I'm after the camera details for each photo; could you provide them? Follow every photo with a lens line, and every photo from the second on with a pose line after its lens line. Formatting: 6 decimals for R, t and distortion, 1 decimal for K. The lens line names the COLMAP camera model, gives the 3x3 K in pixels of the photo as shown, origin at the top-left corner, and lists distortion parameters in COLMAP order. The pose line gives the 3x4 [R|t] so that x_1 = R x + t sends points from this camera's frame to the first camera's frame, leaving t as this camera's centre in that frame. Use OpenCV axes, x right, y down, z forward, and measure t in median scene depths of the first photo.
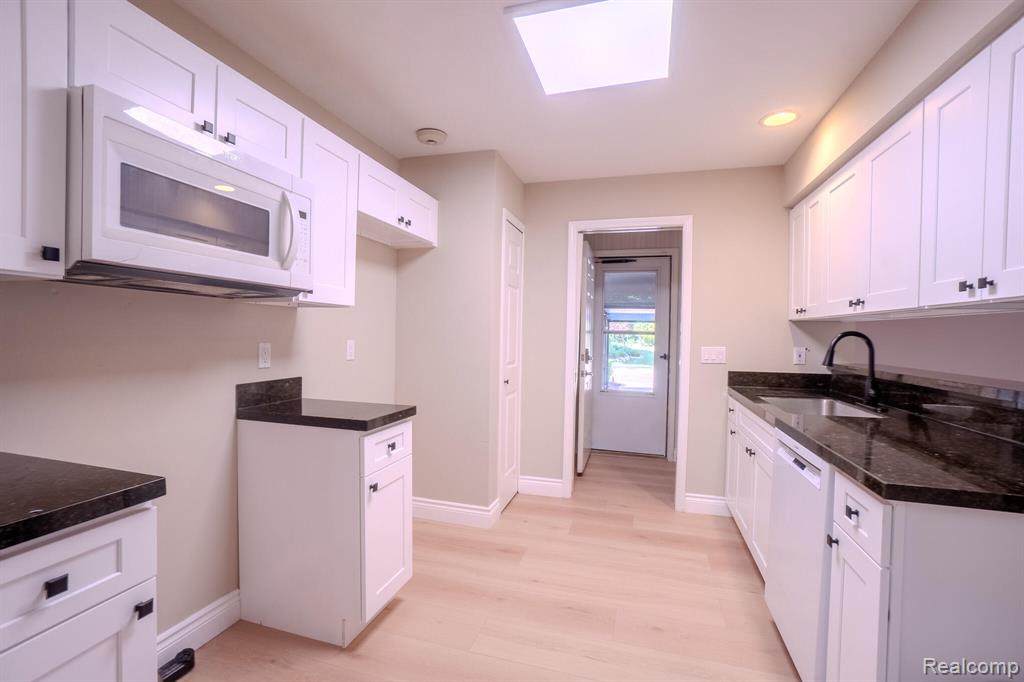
lens RADIAL K [[455.0, 0, 497.7], [0, 455.0, 342.6], [0, 0, 1]] dist [-0.047239, 0.016327]
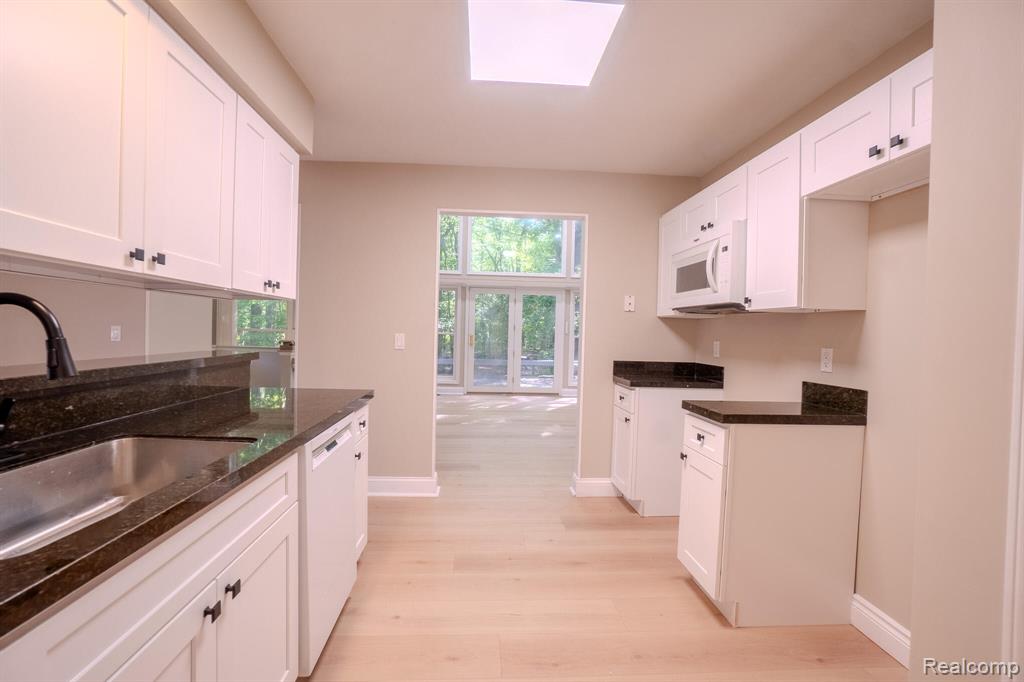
lens RADIAL K [[455.0, 0, 507.0], [0, 455.0, 338.1], [0, 0, 1]] dist [-0.047239, 0.016327]
pose [[-0.928700, -0.033887, -0.369279, 0.538574], [-0.047064, 0.998534, 0.026730, -0.014756], [0.367832, 0.042204, -0.928934, 1.622845]]
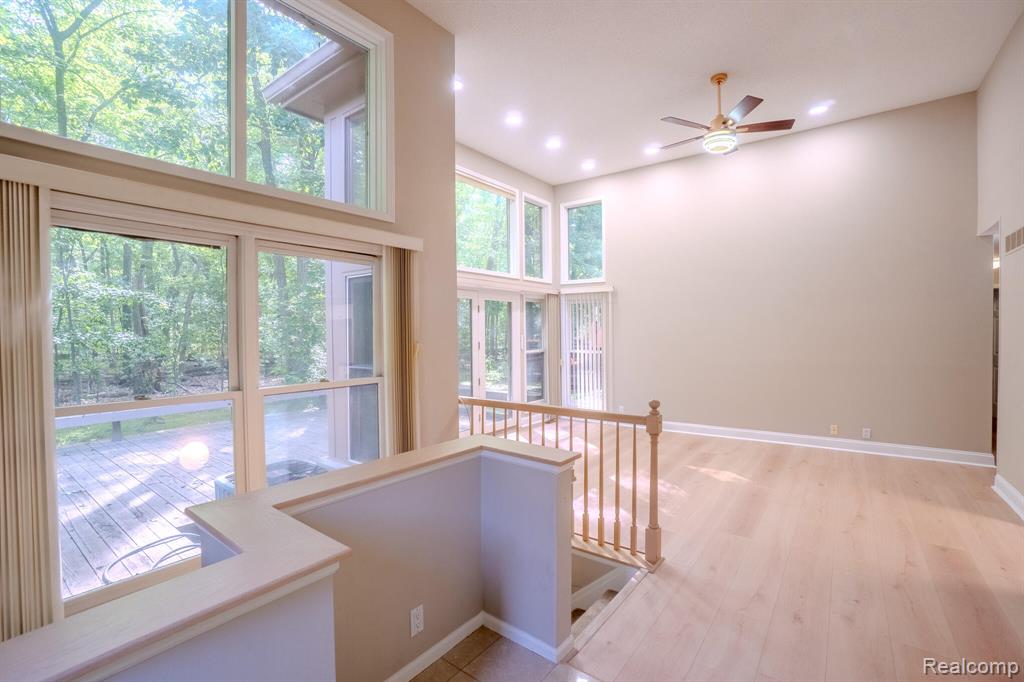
lens RADIAL K [[455.0, 0, 513.7], [0, 455.0, 340.4], [0, 0, 1]] dist [-0.047239, 0.016327]
pose [[-0.315340, 0.000932, -0.948978, 1.621041], [-0.010941, 0.999929, 0.004618, -0.050175], [0.948916, 0.011839, -0.315307, -0.999715]]
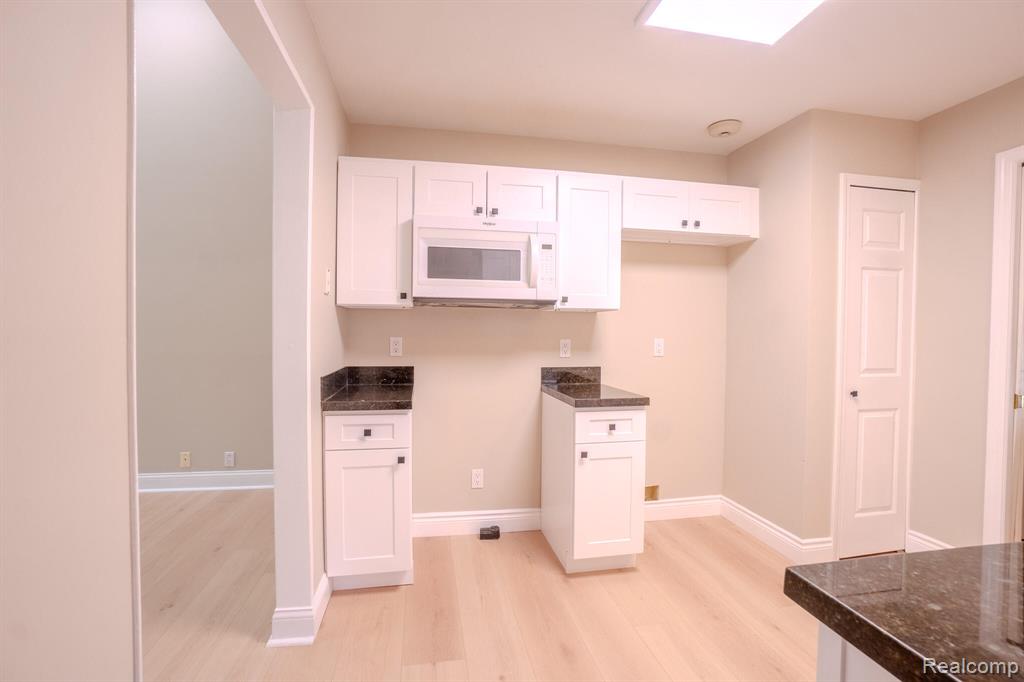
lens RADIAL K [[455.0, 0, 509.7], [0, 455.0, 340.4], [0, 0, 1]] dist [-0.047239, 0.016327]
pose [[0.478270, 0.005626, -0.878195, 0.598163], [-0.016906, 0.999853, -0.002802, 0.010723], [0.878050, 0.016187, 0.478295, 0.177453]]
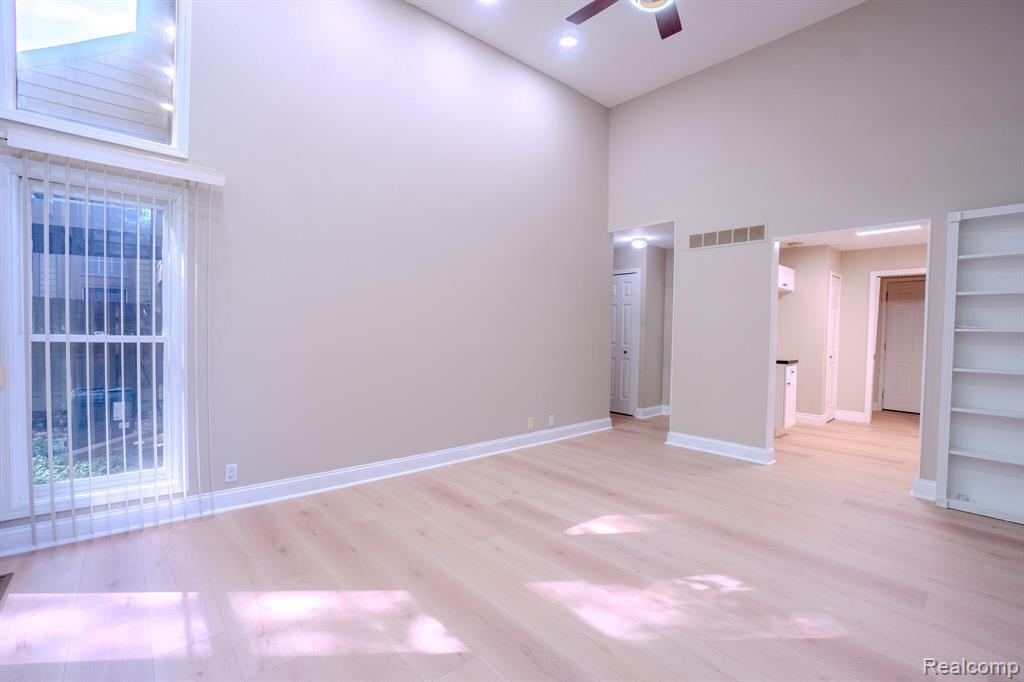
lens RADIAL K [[455.0, 0, 505.1], [0, 455.0, 344.4], [0, 0, 1]] dist [-0.047239, 0.016327]
pose [[0.860643, 0.013565, -0.509028, -0.313417], [-0.010053, 0.999903, 0.009649, 0.039041], [0.509109, -0.003187, 0.860696, -2.049429]]
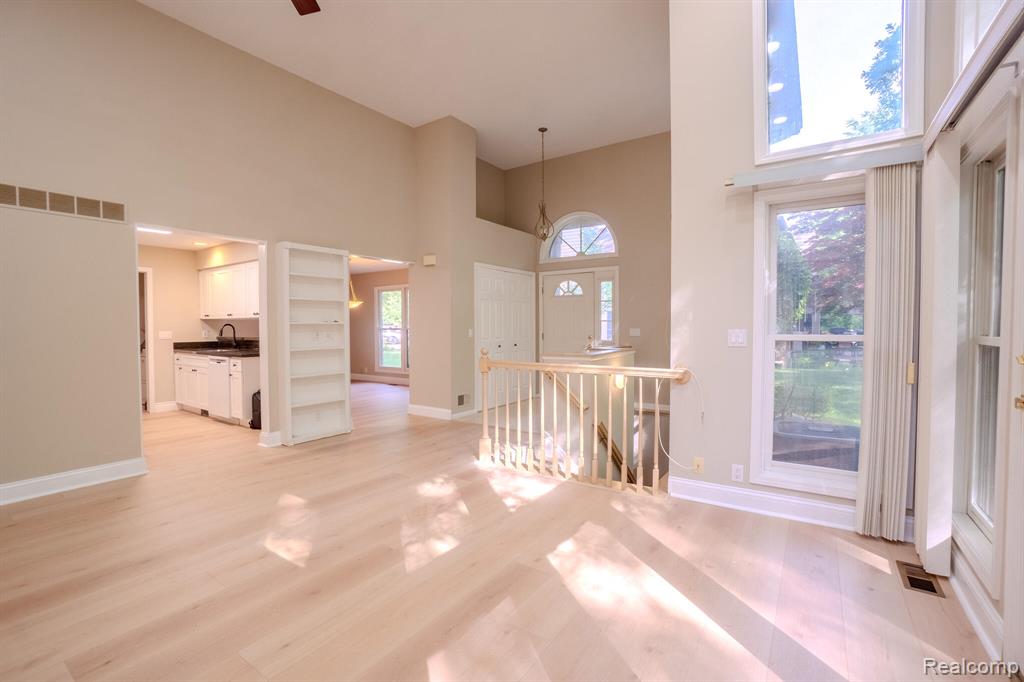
lens RADIAL K [[455.0, 0, 507.4], [0, 455.0, 340.8], [0, 0, 1]] dist [-0.047239, 0.016327]
pose [[0.291121, -0.047013, 0.955530, -1.541325], [0.026007, 0.998812, 0.041219, 0.011469], [-0.956333, 0.012850, 0.291998, -1.674225]]
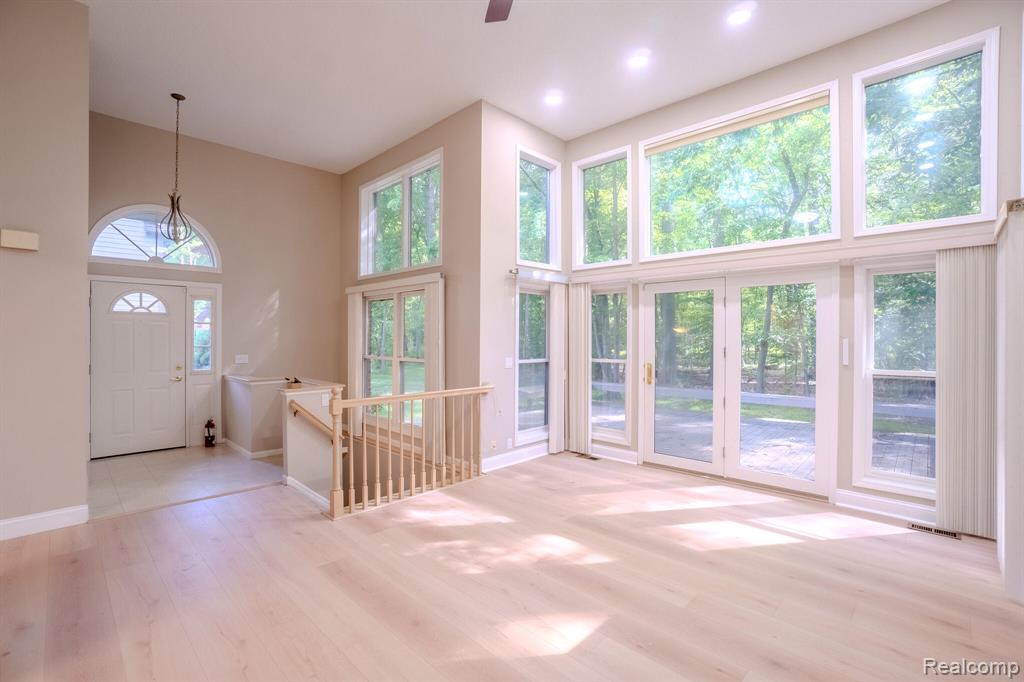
lens RADIAL K [[455.0, 0, 504.7], [0, 455.0, 338.9], [0, 0, 1]] dist [-0.047239, 0.016327]
pose [[-0.897331, -0.018428, 0.440974, -1.036193], [-0.008572, 0.999667, 0.024332, -0.107204], [-0.441276, 0.018053, -0.897190, 0.183679]]
